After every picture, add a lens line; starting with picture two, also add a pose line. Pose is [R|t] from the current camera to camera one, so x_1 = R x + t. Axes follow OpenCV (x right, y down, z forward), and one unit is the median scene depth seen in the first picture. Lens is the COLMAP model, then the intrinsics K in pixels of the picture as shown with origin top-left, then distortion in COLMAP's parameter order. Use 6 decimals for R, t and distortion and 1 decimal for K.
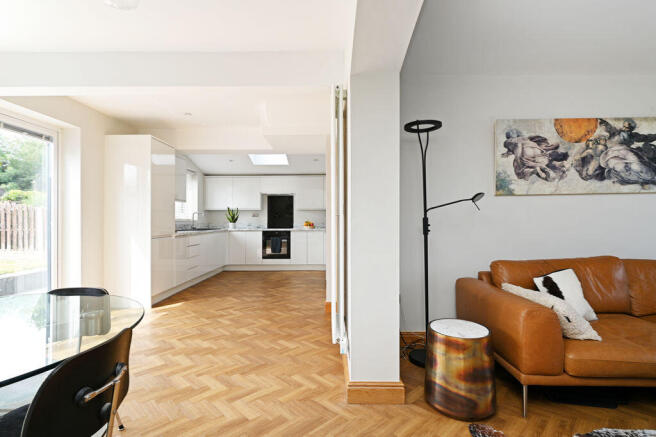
lens RADIAL K [[324.7, 0, 329.5], [0, 324.7, 218.8], [0, 0, 1]] dist [-0.003215, 0.001127]
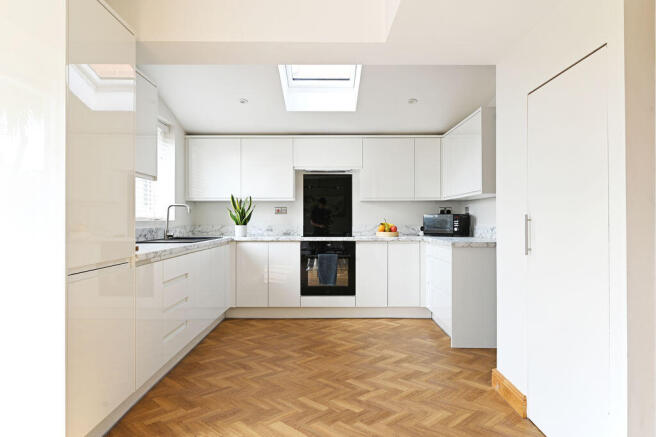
lens RADIAL K [[422.2, 0, 328.0], [0, 422.2, 217.3], [0, 0, 1]] dist [-0.003864, 0.002879]
pose [[0.999994, 0.000865, 0.003324, -0.163975], [-0.000859, 0.999998, -0.001910, 0.000546], [-0.003326, 0.001907, 0.999993, 0.327811]]
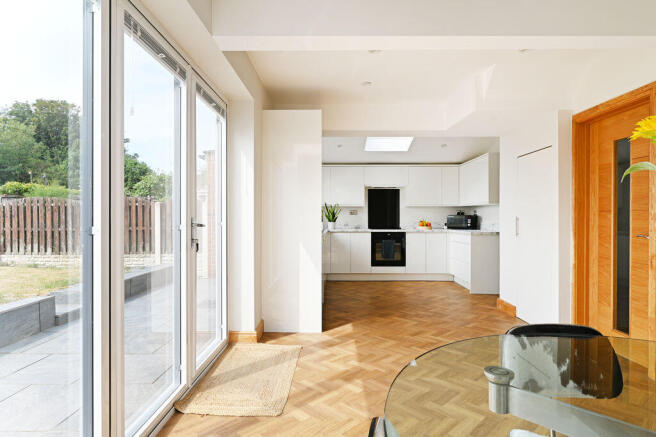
lens RADIAL K [[373.5, 0, 329.3], [0, 373.5, 217.2], [0, 0, 1]] dist [-0.000534, -0.000961]
pose [[0.999982, 0.003028, -0.005113, -0.304347], [-0.003019, 0.999994, 0.001819, -0.001732], [0.005118, -0.001804, 0.999985, 0.058000]]
